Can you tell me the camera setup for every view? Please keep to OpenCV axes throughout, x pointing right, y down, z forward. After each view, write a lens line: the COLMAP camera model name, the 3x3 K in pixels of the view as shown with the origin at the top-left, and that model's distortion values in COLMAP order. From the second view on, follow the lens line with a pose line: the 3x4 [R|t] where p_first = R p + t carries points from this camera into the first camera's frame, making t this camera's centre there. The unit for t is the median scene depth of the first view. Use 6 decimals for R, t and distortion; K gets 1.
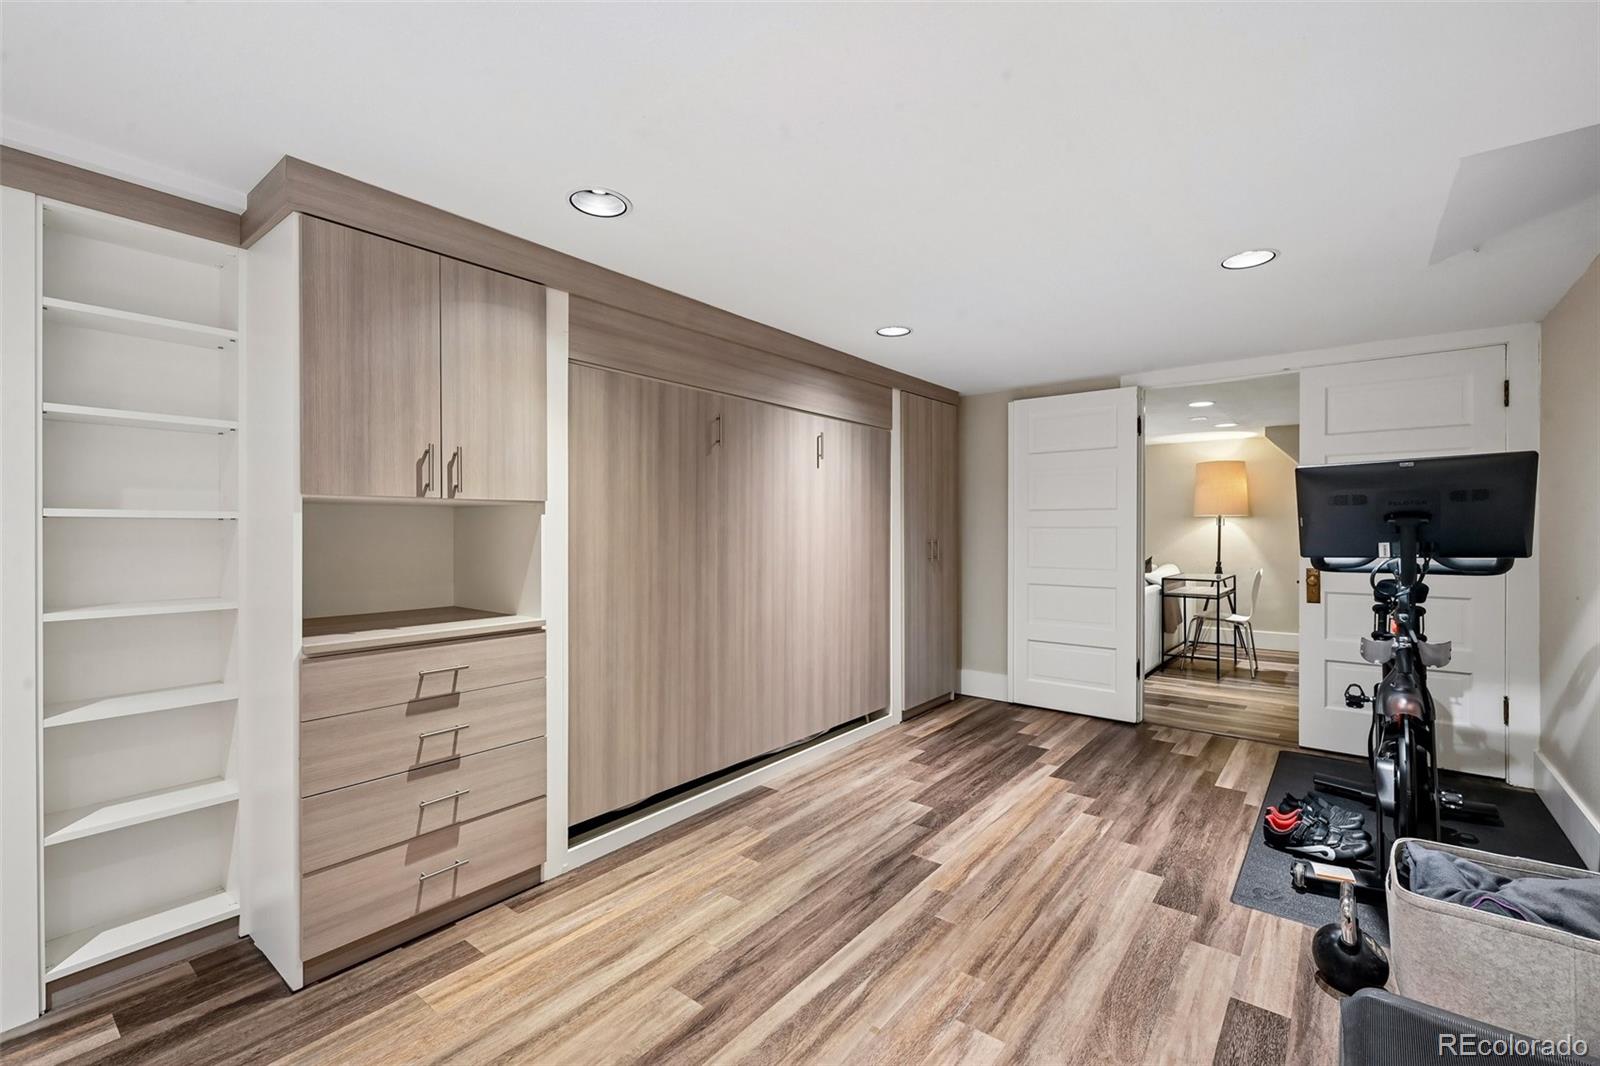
lens RADIAL K [[695.9, 0, 800.0], [0, 695.9, 533.0], [0, 0, 1]] dist [0.000778, 0.000107]
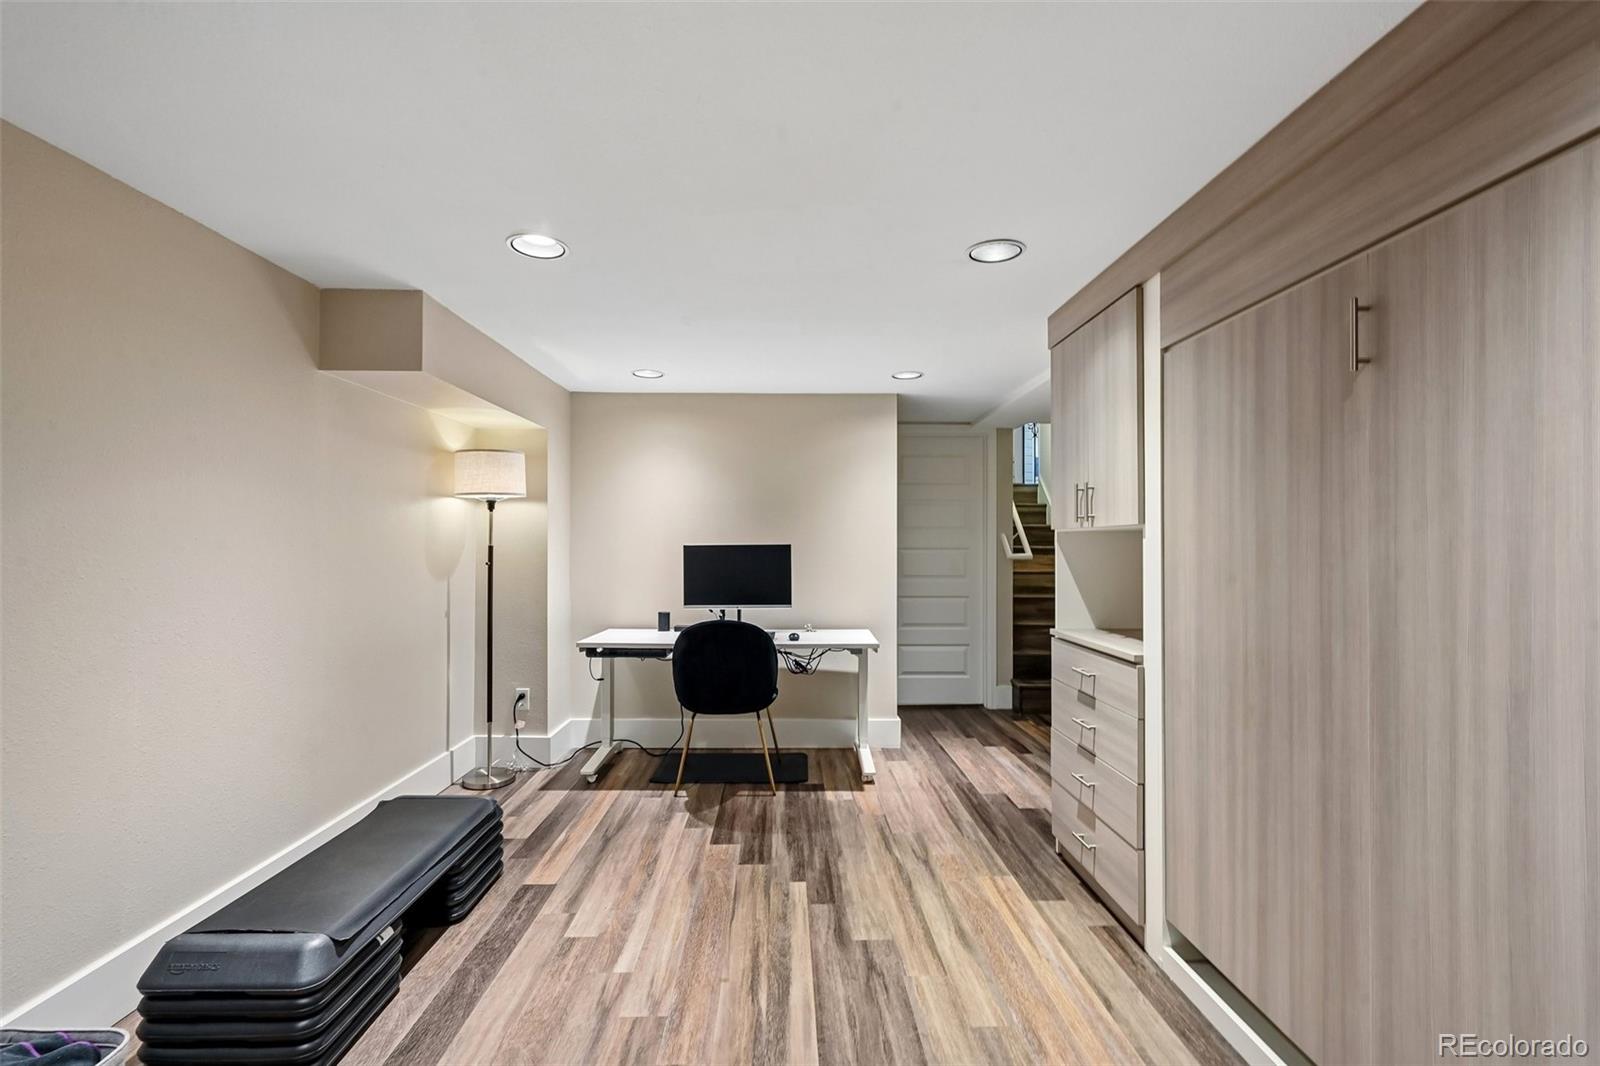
lens RADIAL K [[705.1, 0, 804.3], [0, 705.1, 535.5], [0, 0, 1]] dist [0.000097, 0.000499]
pose [[-0.757662, -0.010137, -0.652568, 0.671841], [-0.005063, 0.999941, -0.009654, -0.022372], [0.652627, -0.004011, -0.757669, 1.692636]]
